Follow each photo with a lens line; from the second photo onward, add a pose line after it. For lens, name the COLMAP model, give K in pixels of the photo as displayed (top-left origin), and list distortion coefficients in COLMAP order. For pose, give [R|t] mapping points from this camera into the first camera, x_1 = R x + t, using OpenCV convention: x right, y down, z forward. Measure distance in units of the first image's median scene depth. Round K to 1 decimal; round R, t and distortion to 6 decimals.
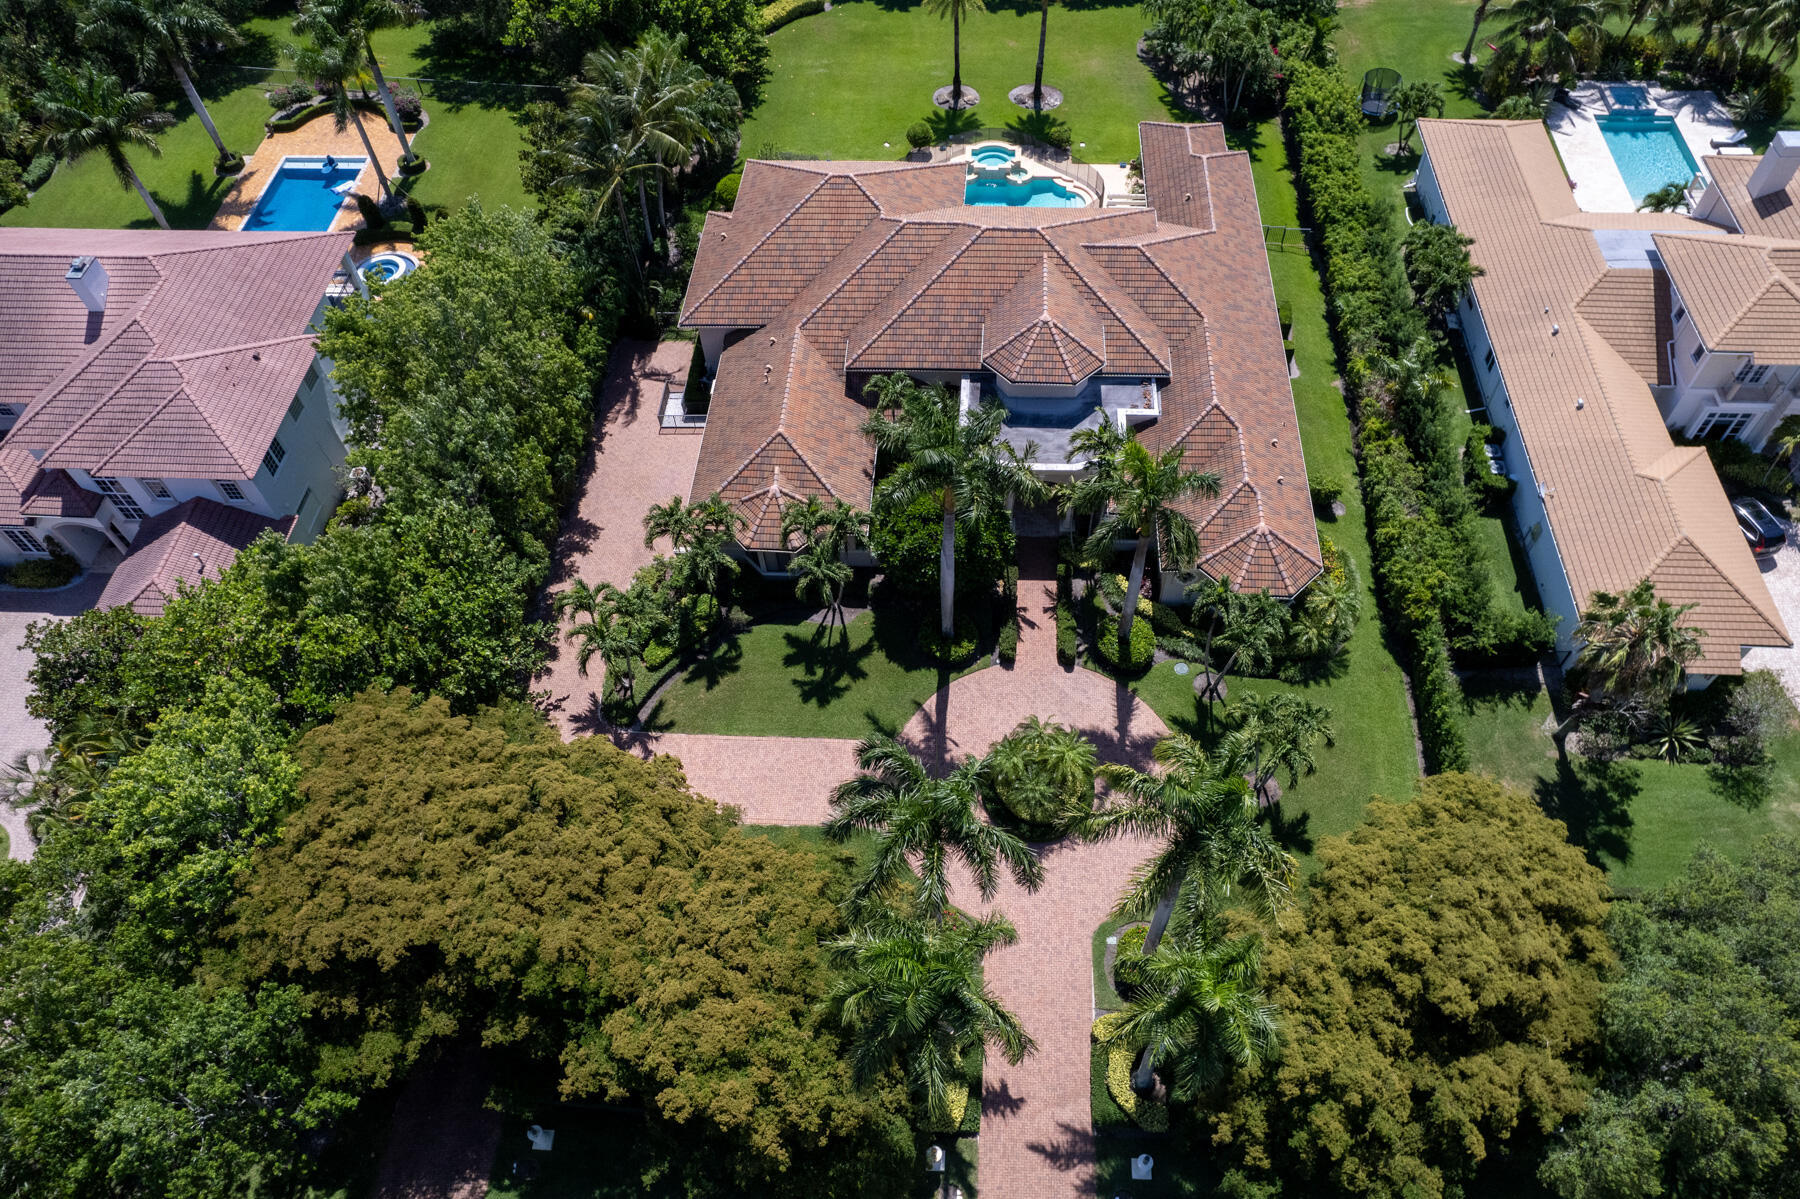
lens RADIAL K [[1142.5, 0, 927.0], [0, 1142.5, 672.4], [0, 0, 1]] dist [-0.065970, 0.052833]
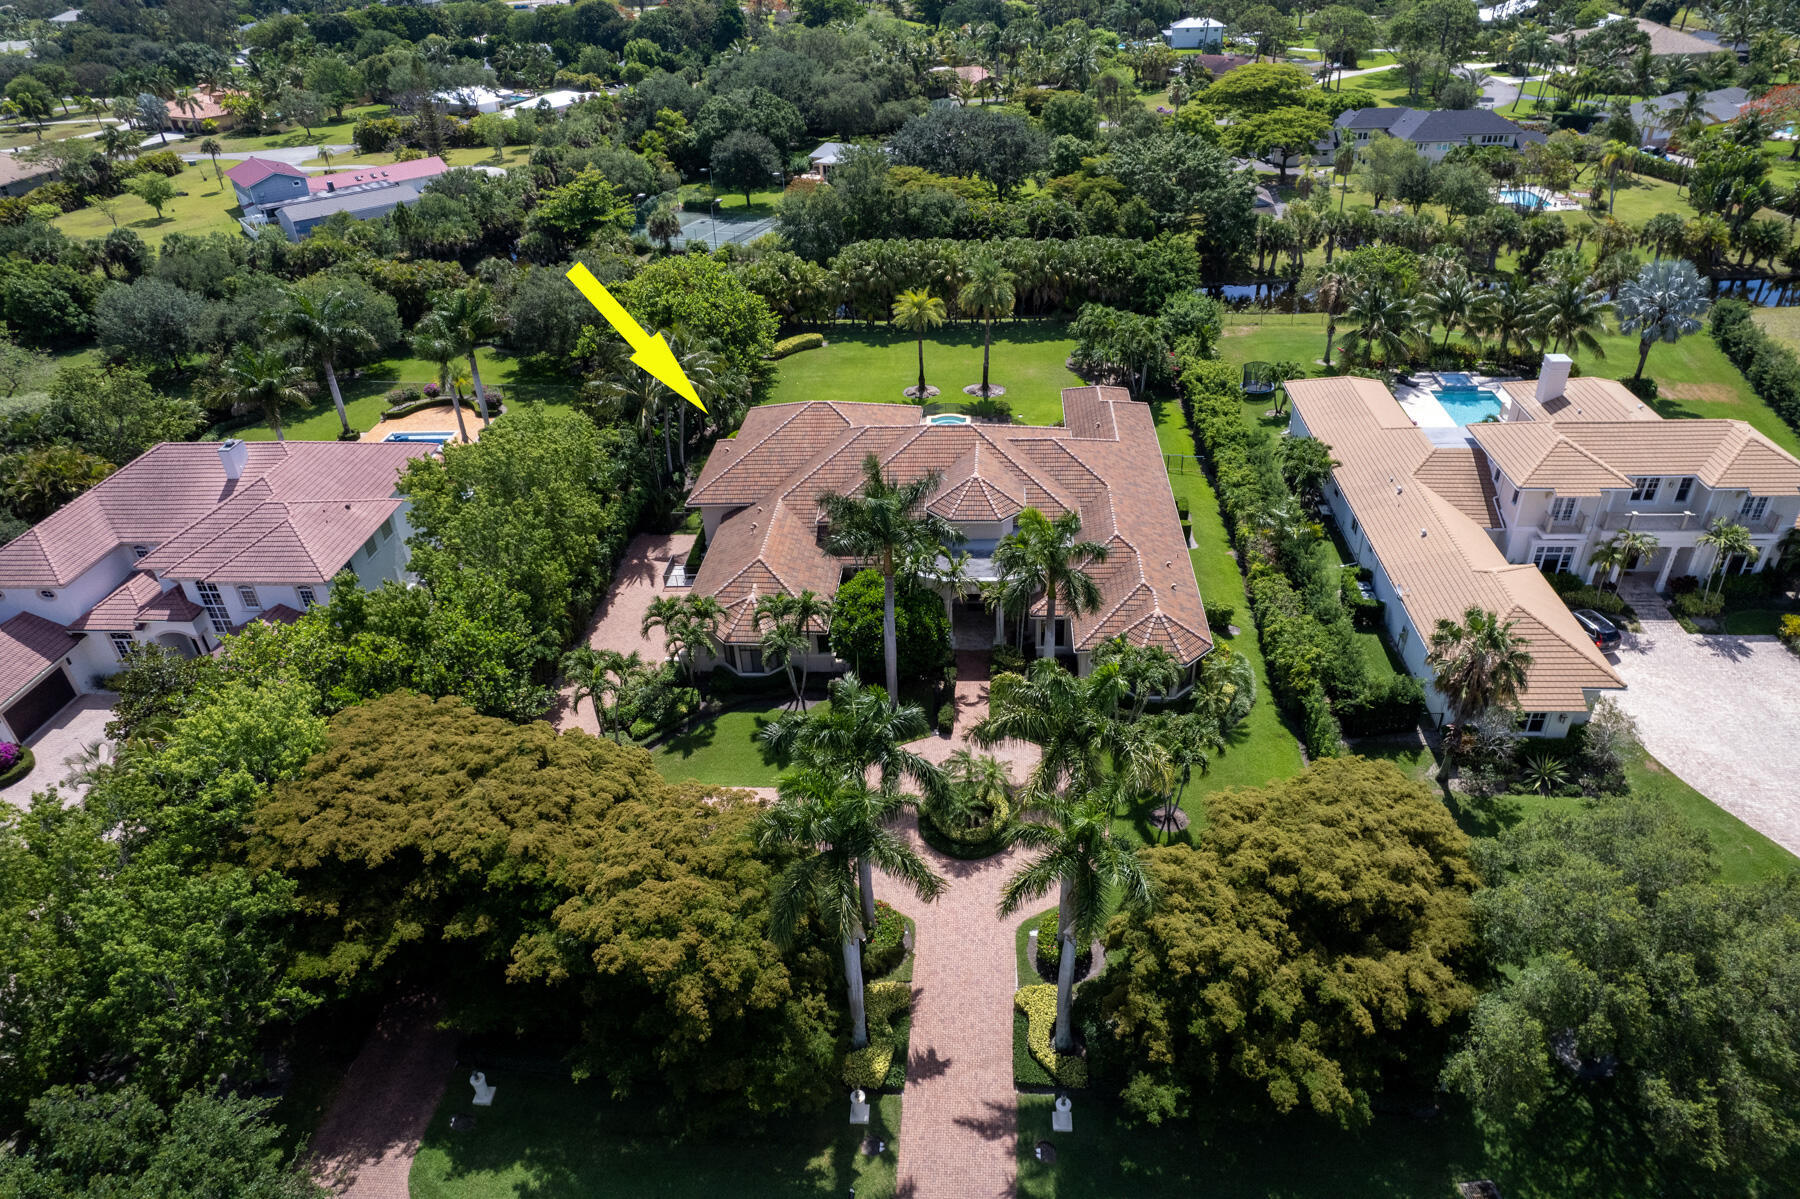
lens RADIAL K [[1108.2, 0, 899.3], [0, 1108.2, 647.1], [0, 0, 1]] dist [-0.048703, 0.023893]
pose [[0.999436, -0.002471, -0.033498, 0.062579], [-0.010323, 0.926422, -0.376346, 0.332899], [0.031963, 0.376479, 0.925873, -0.060917]]
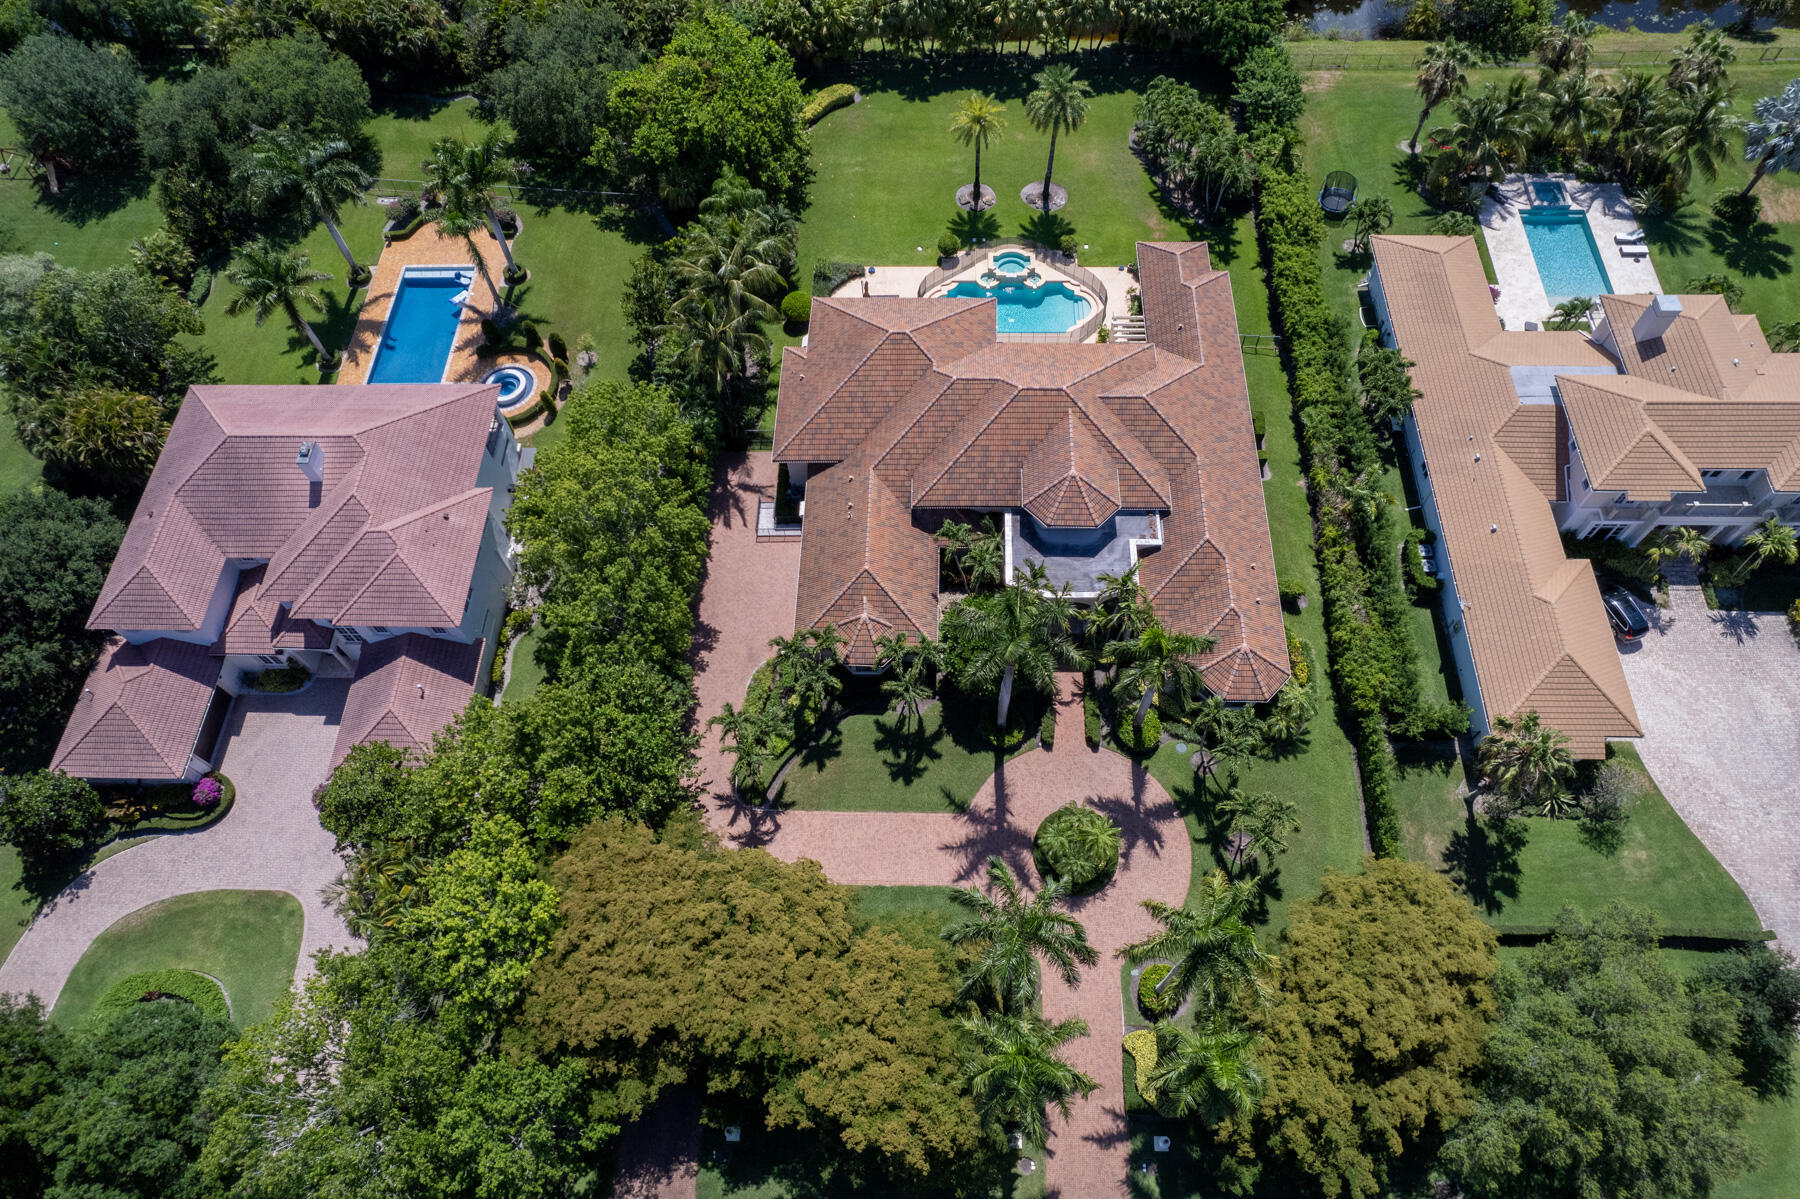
lens RADIAL K [[1088.9, 0, 900.0], [0, 1088.9, 599.5], [0, 0, 1]] dist [-0.052413, 0.031547]
pose [[0.999664, -0.025873, 0.001853, -0.097909], [0.025607, 0.995727, 0.088720, -0.294256], [-0.004140, -0.088643, 0.996055, -0.224859]]
